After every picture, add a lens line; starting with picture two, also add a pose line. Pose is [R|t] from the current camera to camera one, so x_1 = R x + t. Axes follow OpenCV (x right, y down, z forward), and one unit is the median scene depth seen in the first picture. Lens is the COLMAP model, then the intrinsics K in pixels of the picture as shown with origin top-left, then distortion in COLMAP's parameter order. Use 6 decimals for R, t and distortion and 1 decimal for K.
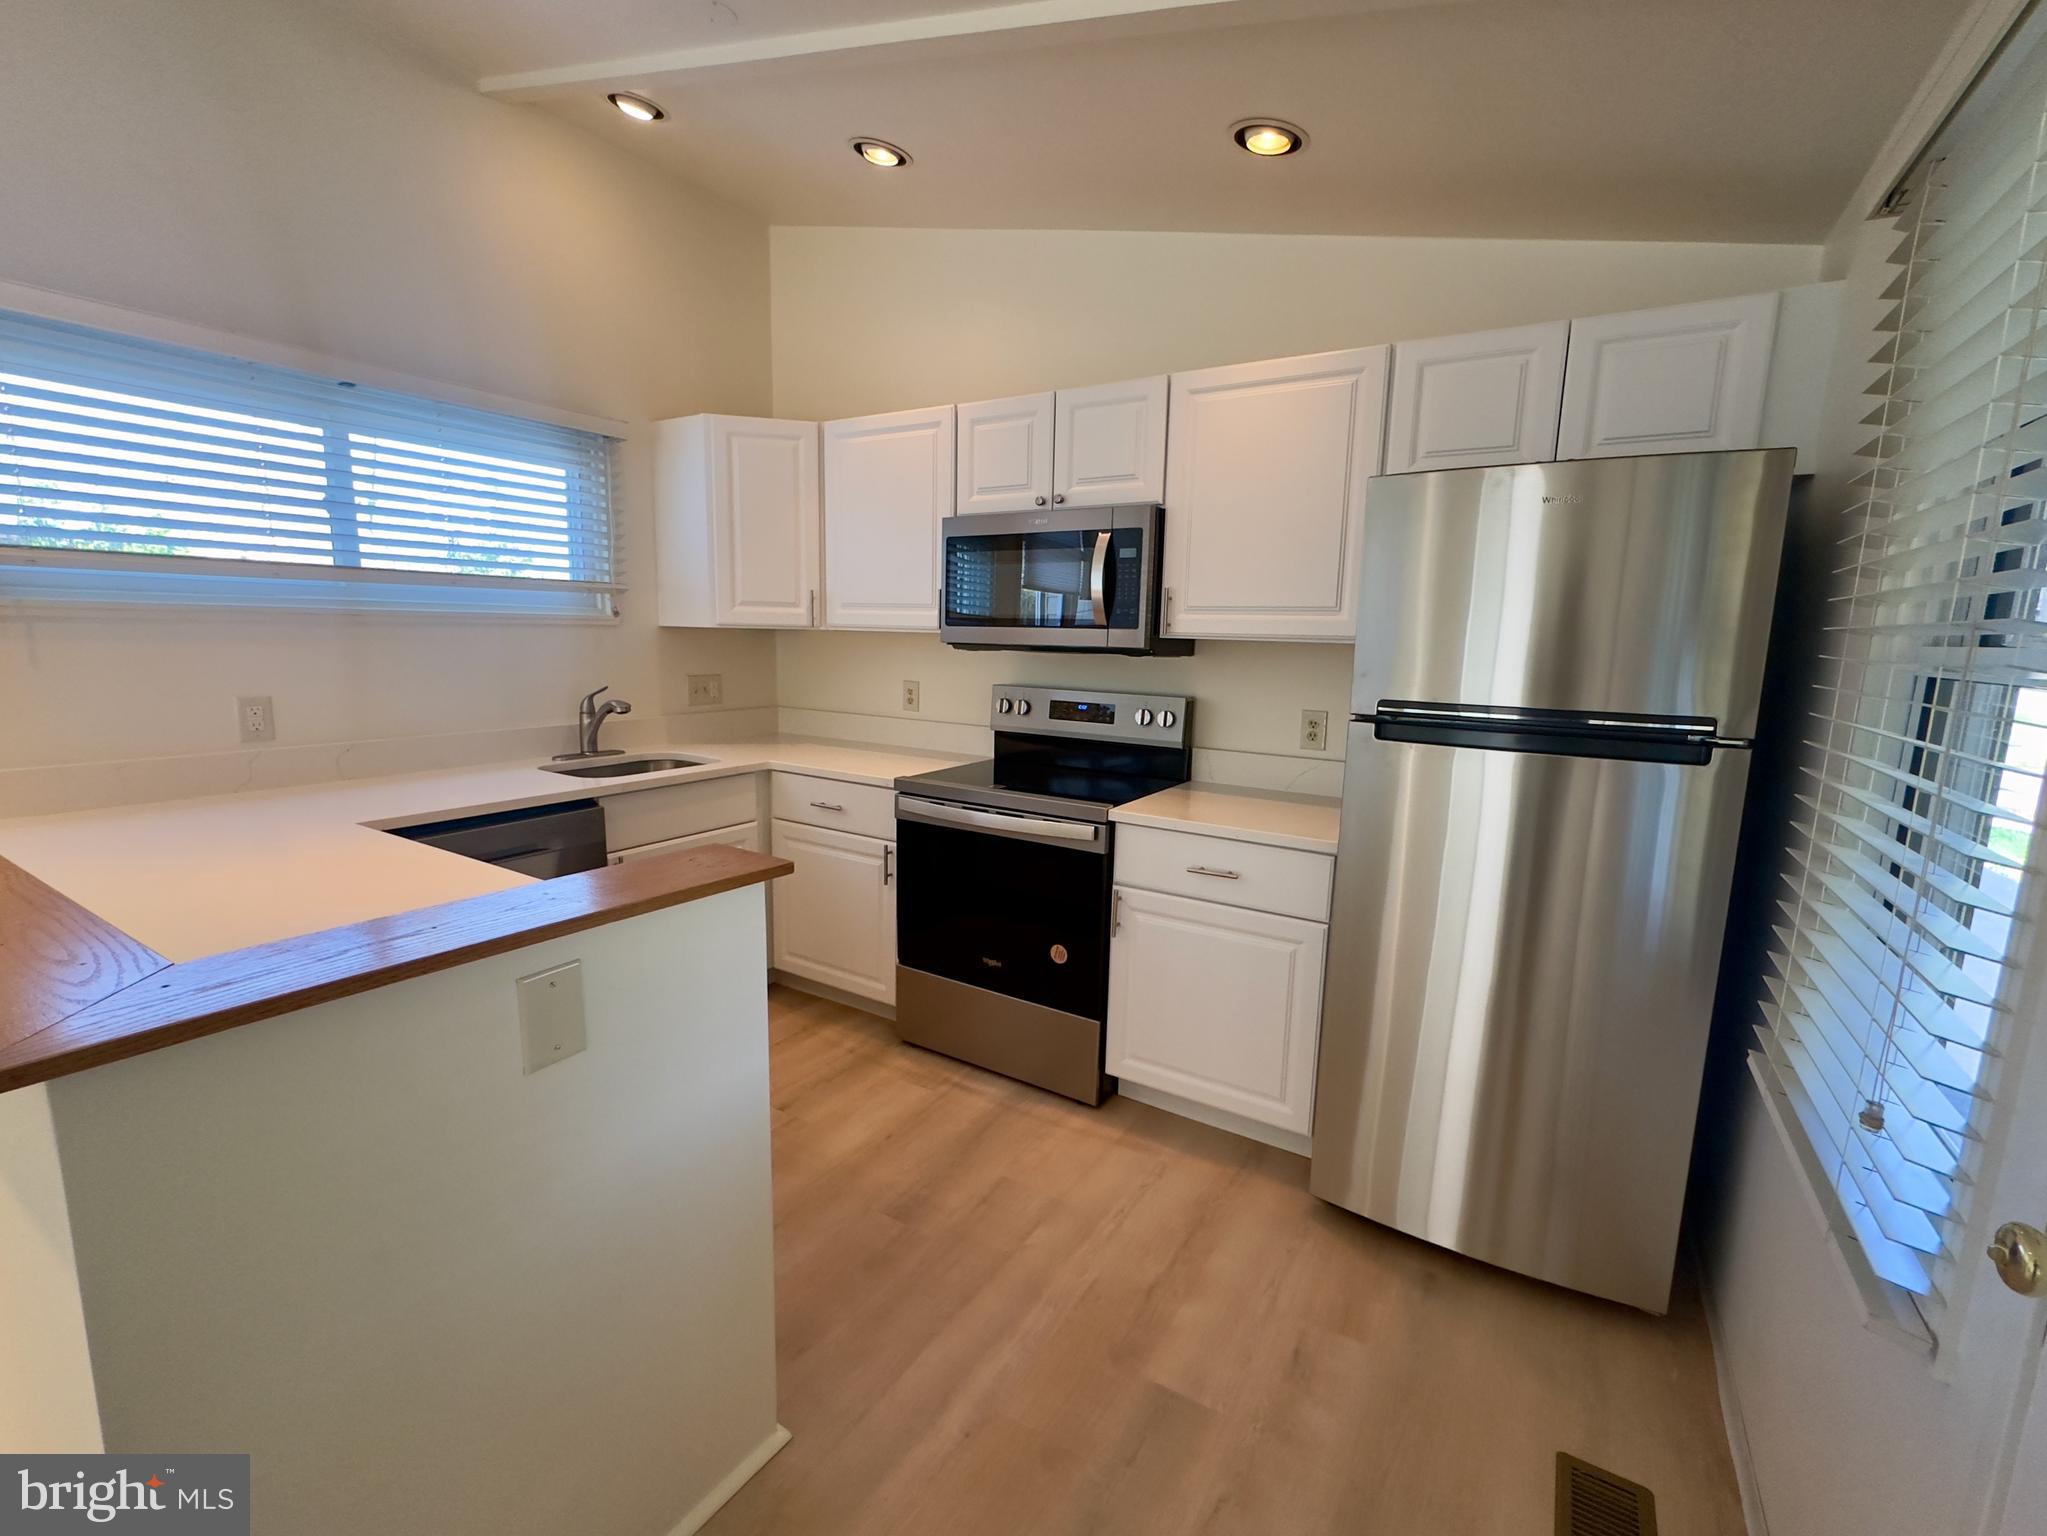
lens RADIAL K [[894.7, 0, 1020.8], [0, 894.7, 760.5], [0, 0, 1]] dist [-0.001550, 0.000465]
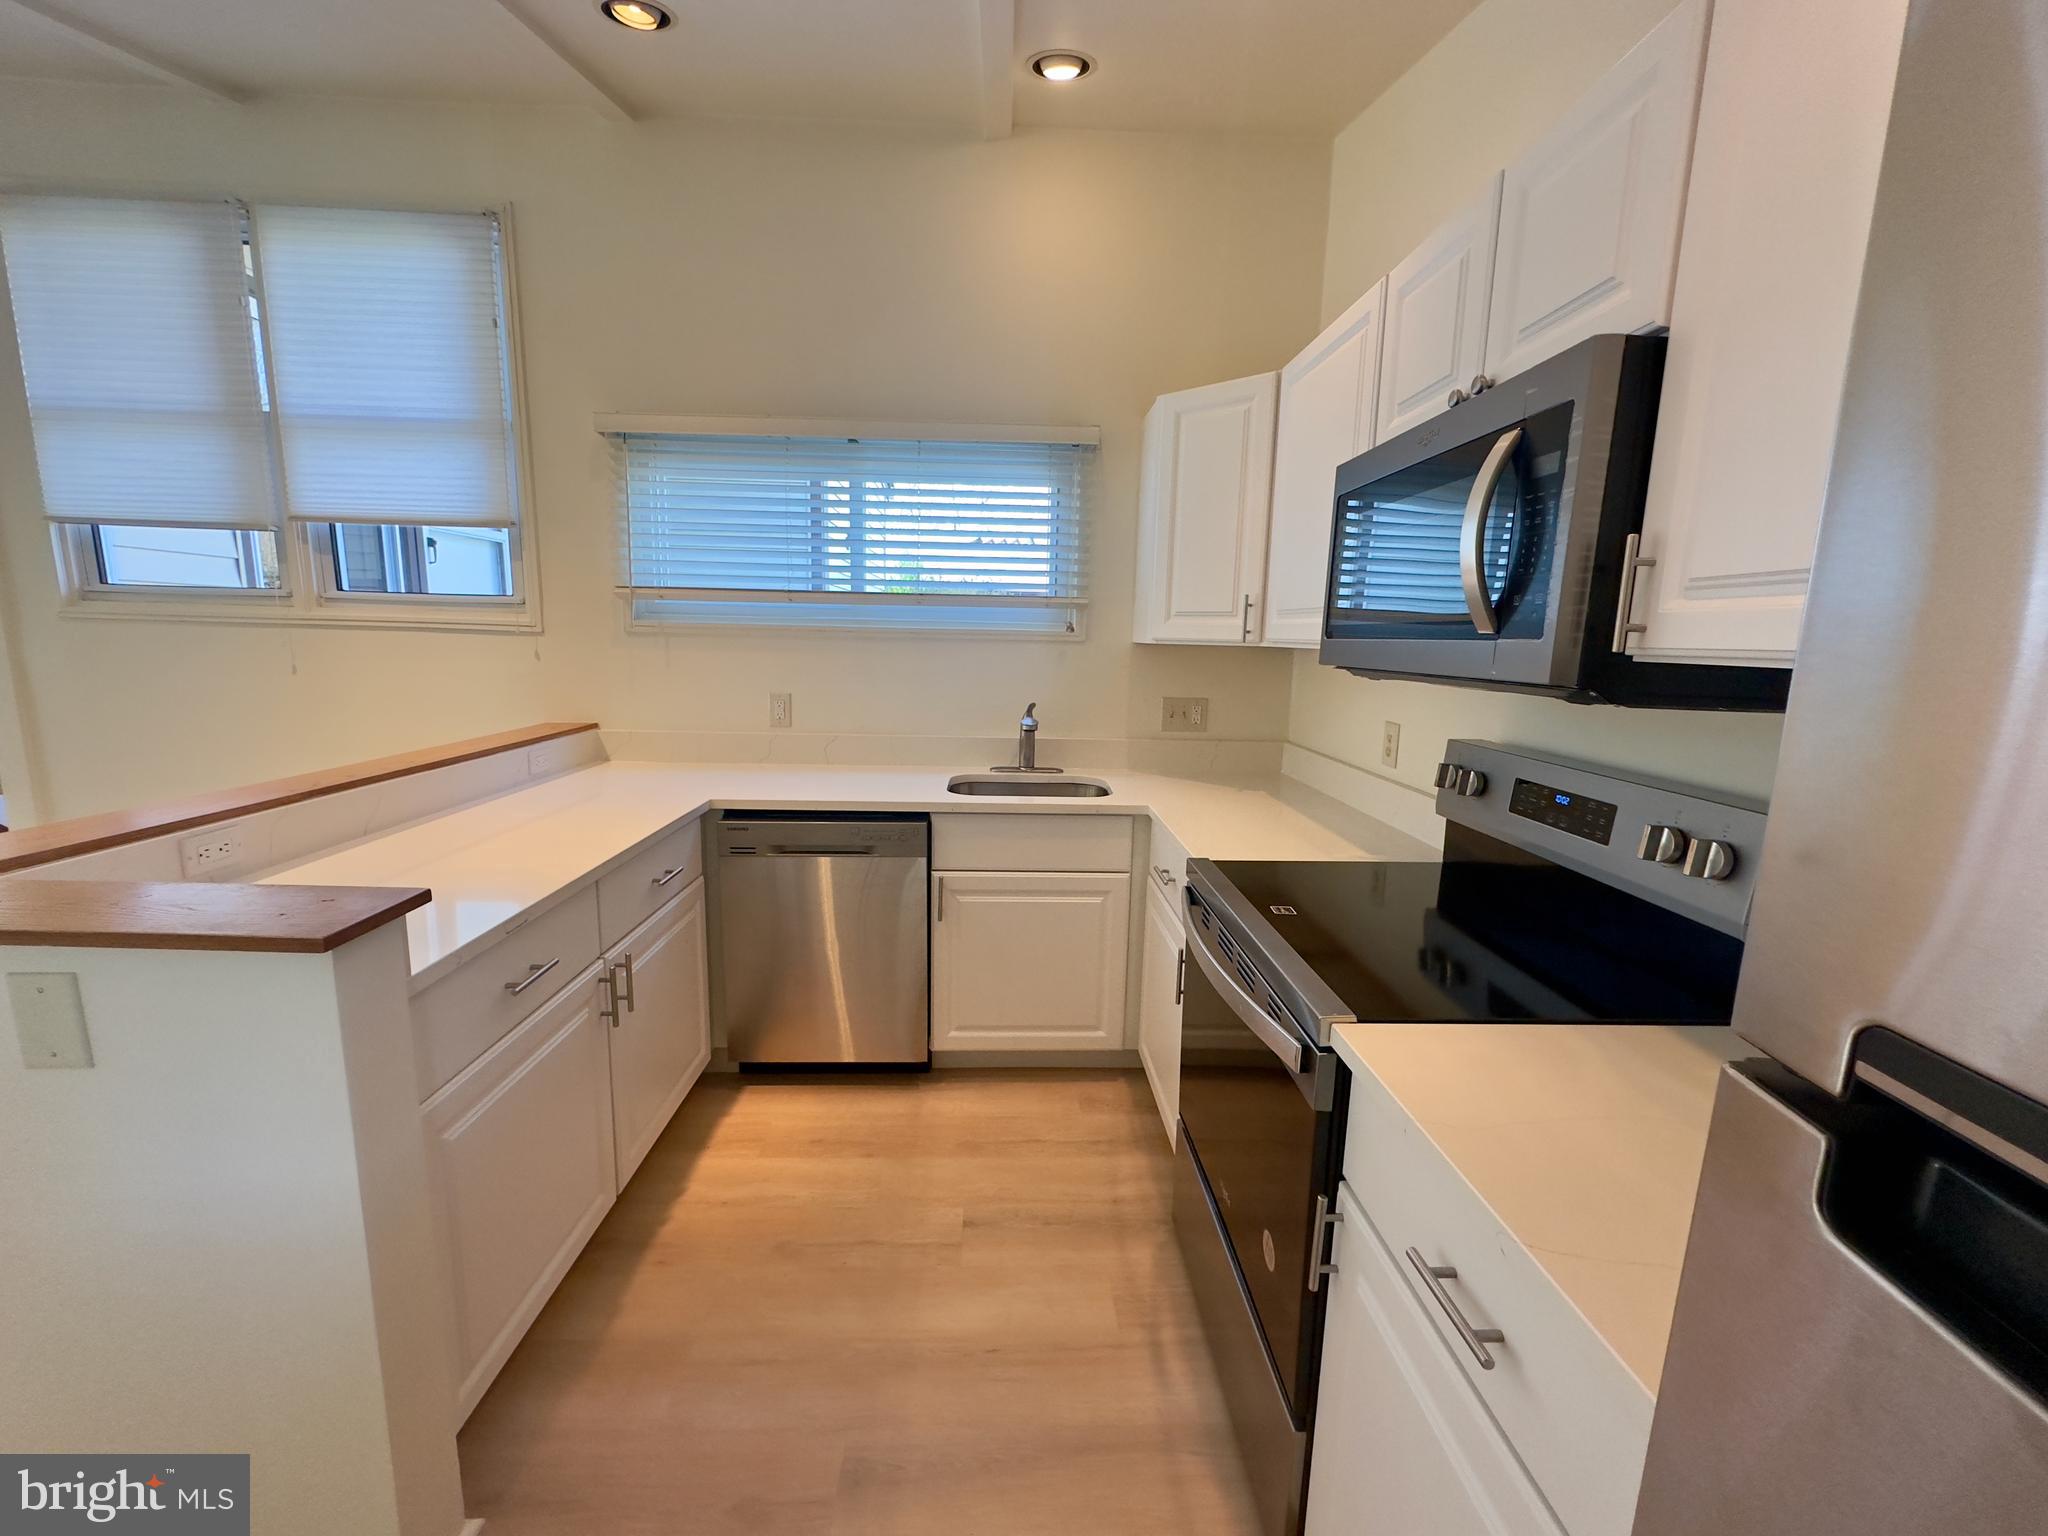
lens RADIAL K [[818.3, 0, 1005.0], [0, 818.3, 761.4], [0, 0, 1]] dist [-0.002237, -0.000357]
pose [[0.551893, 0.118237, -0.825490, 0.286170], [-0.130288, 0.989967, 0.054689, -0.068687], [0.823674, 0.077369, 0.561760, 0.509690]]
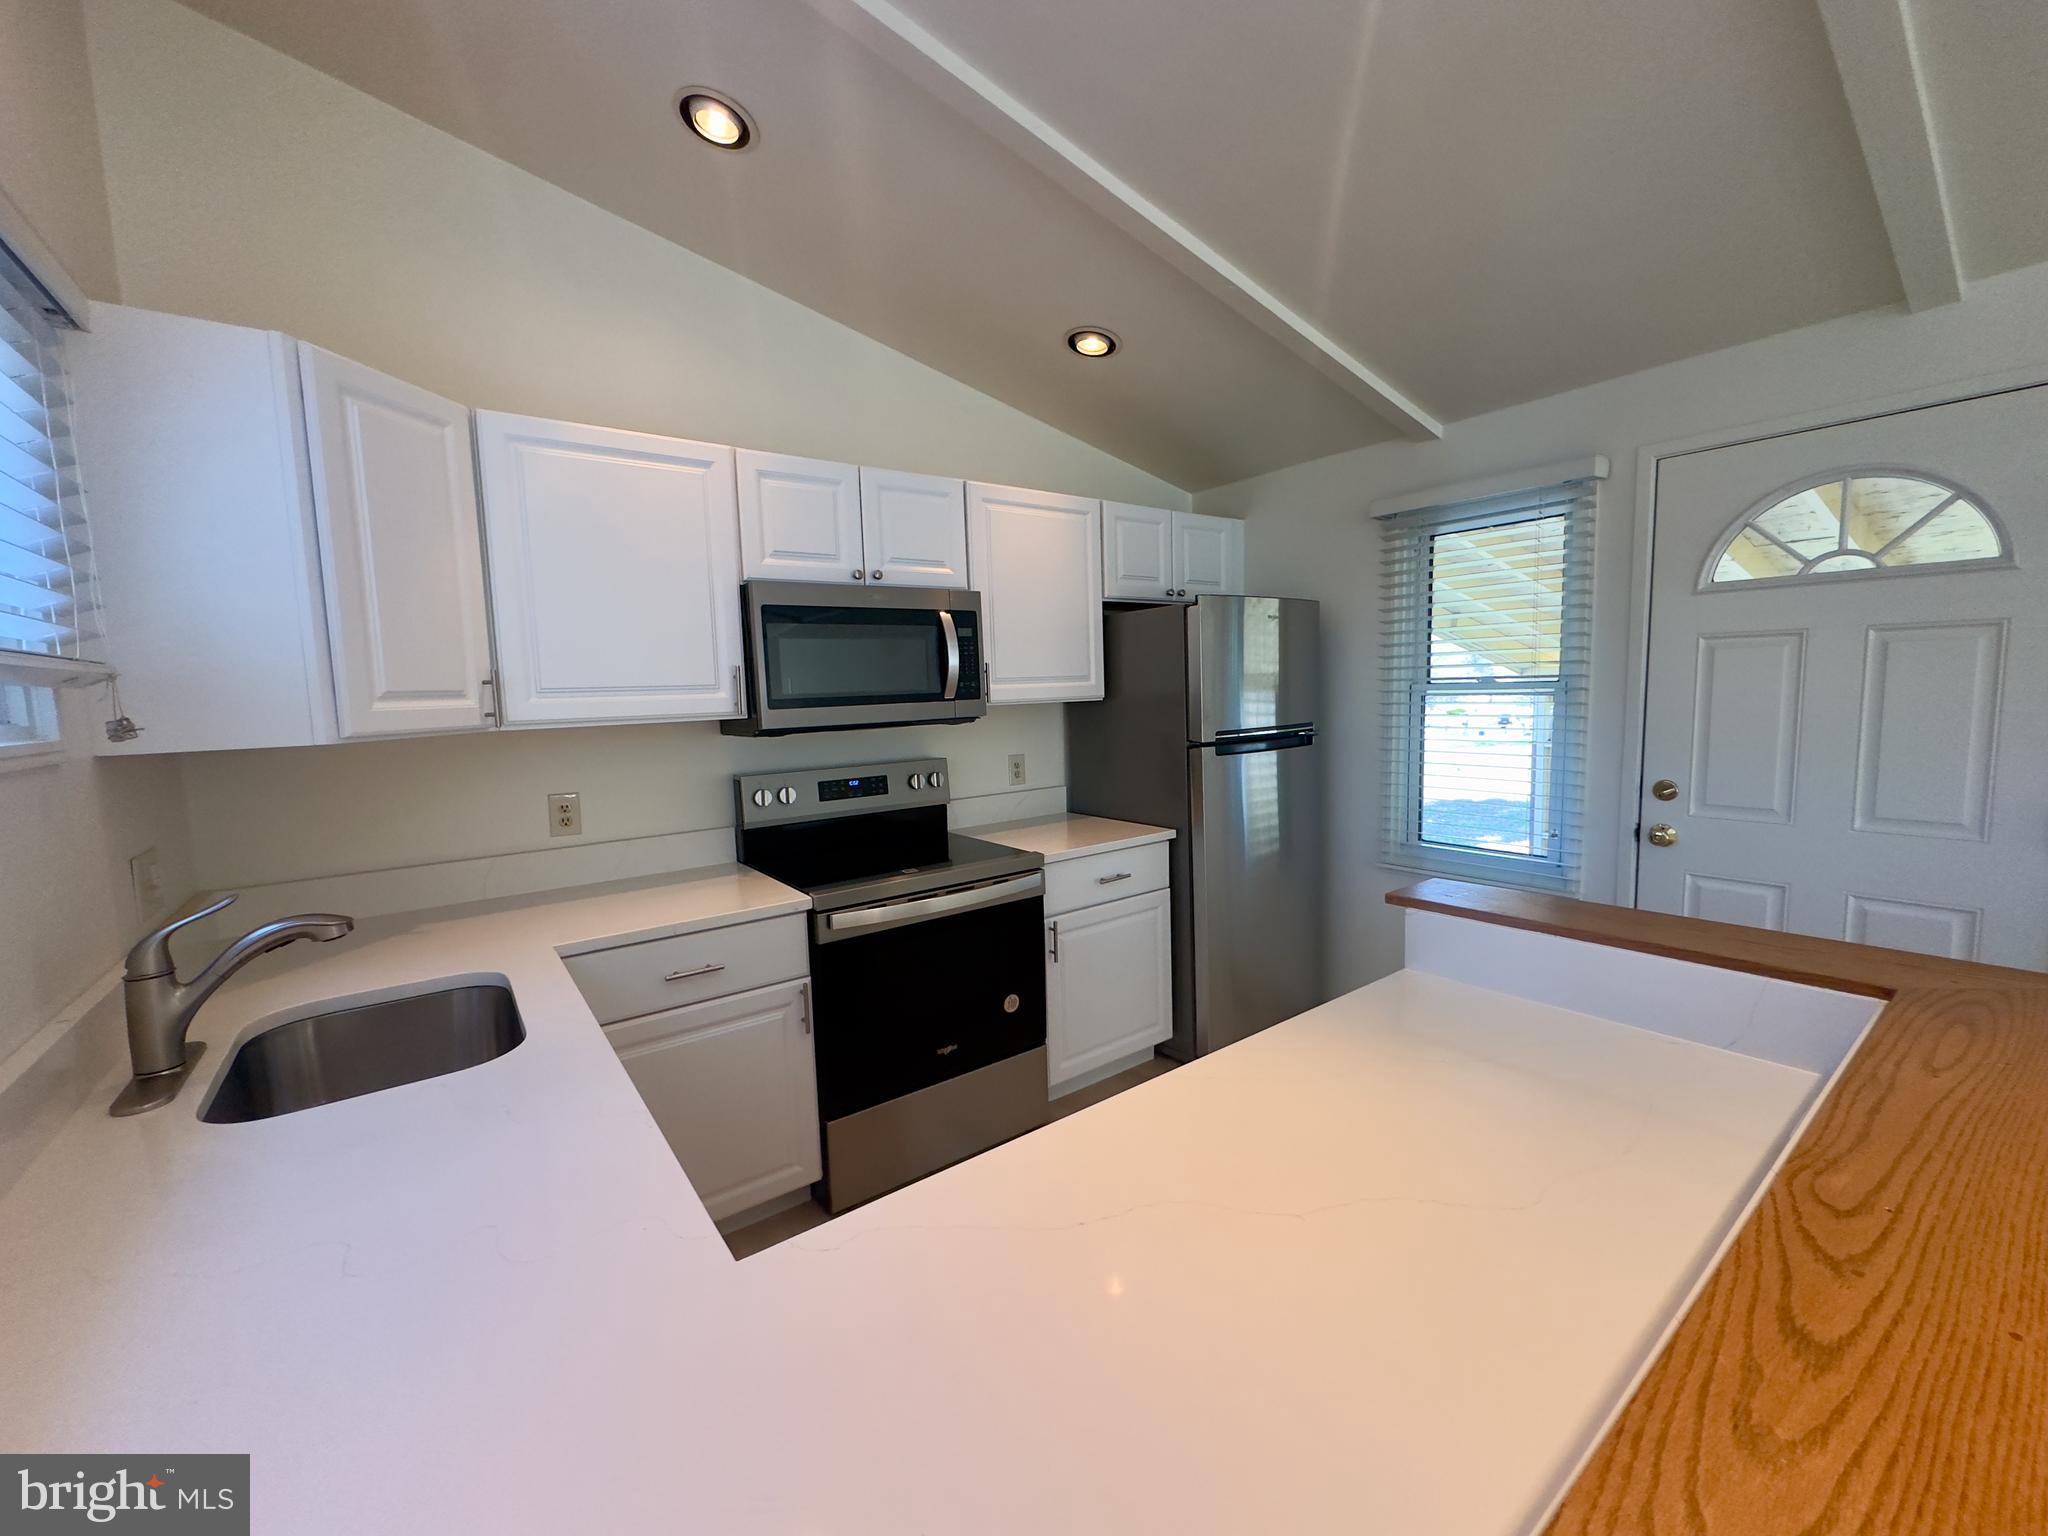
lens RADIAL K [[818.3, 0, 1005.0], [0, 818.3, 761.4], [0, 0, 1]] dist [-0.002237, -0.000357]
pose [[0.365700, -0.116830, 0.923371, -0.733779], [0.178818, 0.982428, 0.053482, -0.106680], [-0.913394, 0.145557, 0.380165, 0.529394]]
